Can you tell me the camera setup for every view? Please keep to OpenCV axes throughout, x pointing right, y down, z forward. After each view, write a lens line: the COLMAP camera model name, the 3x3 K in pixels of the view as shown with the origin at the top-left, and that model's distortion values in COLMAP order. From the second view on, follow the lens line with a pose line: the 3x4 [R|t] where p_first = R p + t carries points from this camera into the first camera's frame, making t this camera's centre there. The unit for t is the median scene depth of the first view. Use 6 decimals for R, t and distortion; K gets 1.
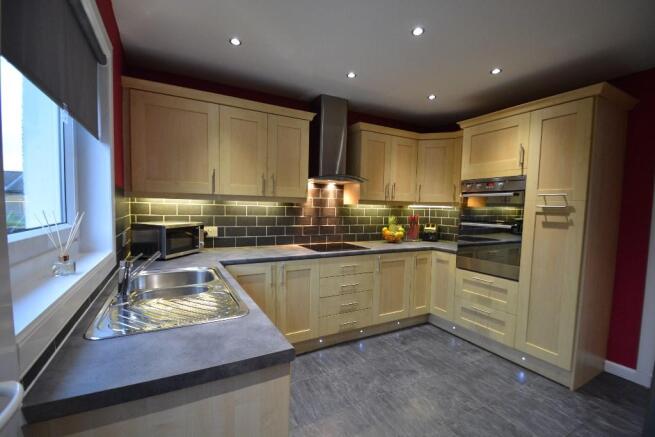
lens RADIAL K [[290.3, 0, 325.0], [0, 290.3, 226.8], [0, 0, 1]] dist [0.001816, -0.000012]
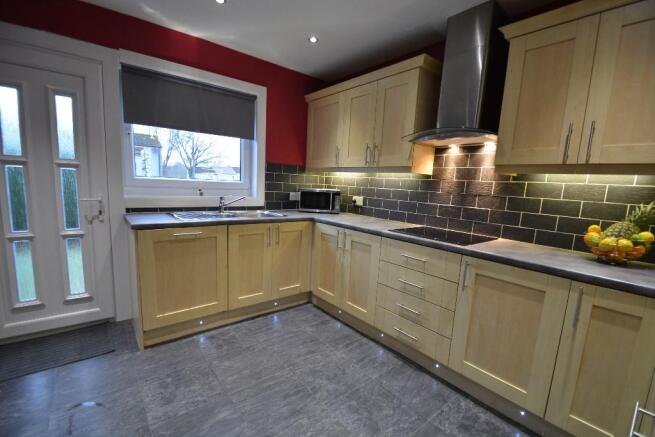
lens RADIAL K [[290.3, 0, 325.0], [0, 290.3, 226.8], [0, 0, 1]] dist [0.001816, -0.000012]
pose [[0.173369, 0.135658, -0.975469, 0.690746], [-0.114149, 0.986560, 0.116913, -0.000242], [0.978219, 0.091080, 0.186524, 0.601920]]
